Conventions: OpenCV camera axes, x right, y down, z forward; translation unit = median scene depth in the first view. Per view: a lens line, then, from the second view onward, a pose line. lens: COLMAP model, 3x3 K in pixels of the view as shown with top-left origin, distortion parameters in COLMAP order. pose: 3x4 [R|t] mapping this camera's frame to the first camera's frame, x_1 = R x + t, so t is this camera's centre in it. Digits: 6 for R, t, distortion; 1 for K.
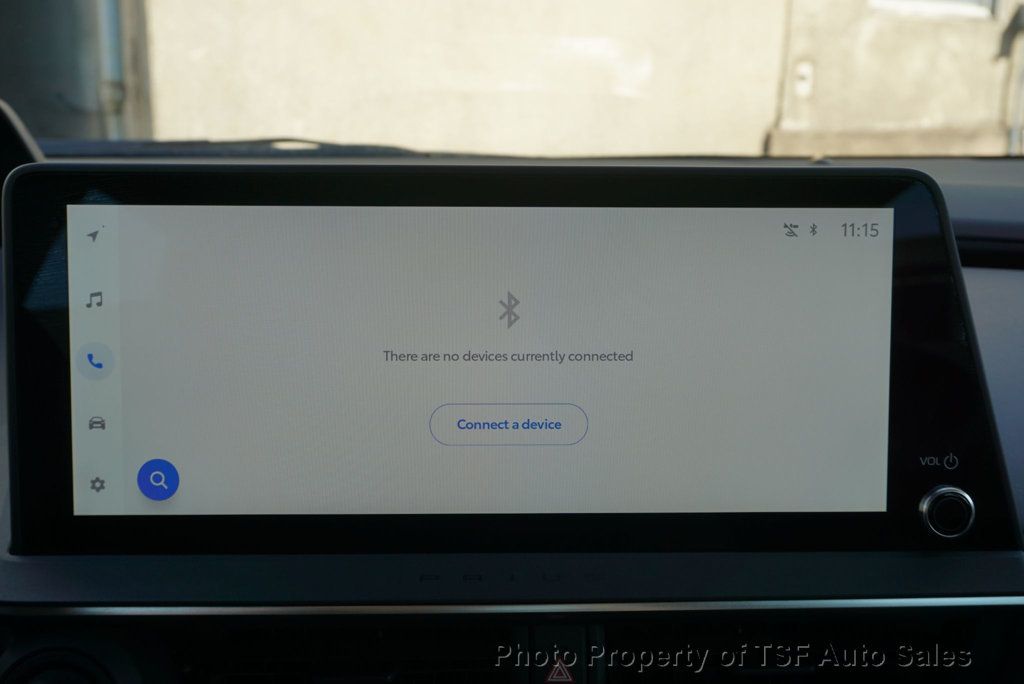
lens RADIAL K [[1015.1, 0, 512.0], [0, 1015.1, 342.0], [0, 0, 1]] dist [-0.001196, 0.015018]
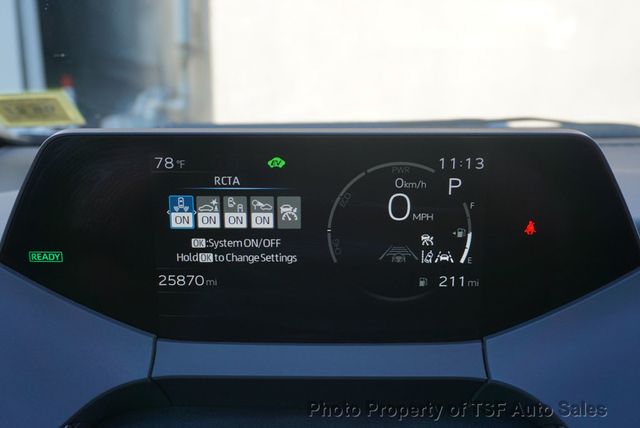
lens RADIAL K [[718.5, 0, 320.0], [0, 718.5, 214.0], [0, 0, 1]] dist [-0.011198, 0.003658]
pose [[0.994716, 0.008290, -0.102331, -0.631590], [-0.008477, 0.999963, -0.001396, -0.161876], [0.102315, 0.002256, 0.994749, 0.360026]]
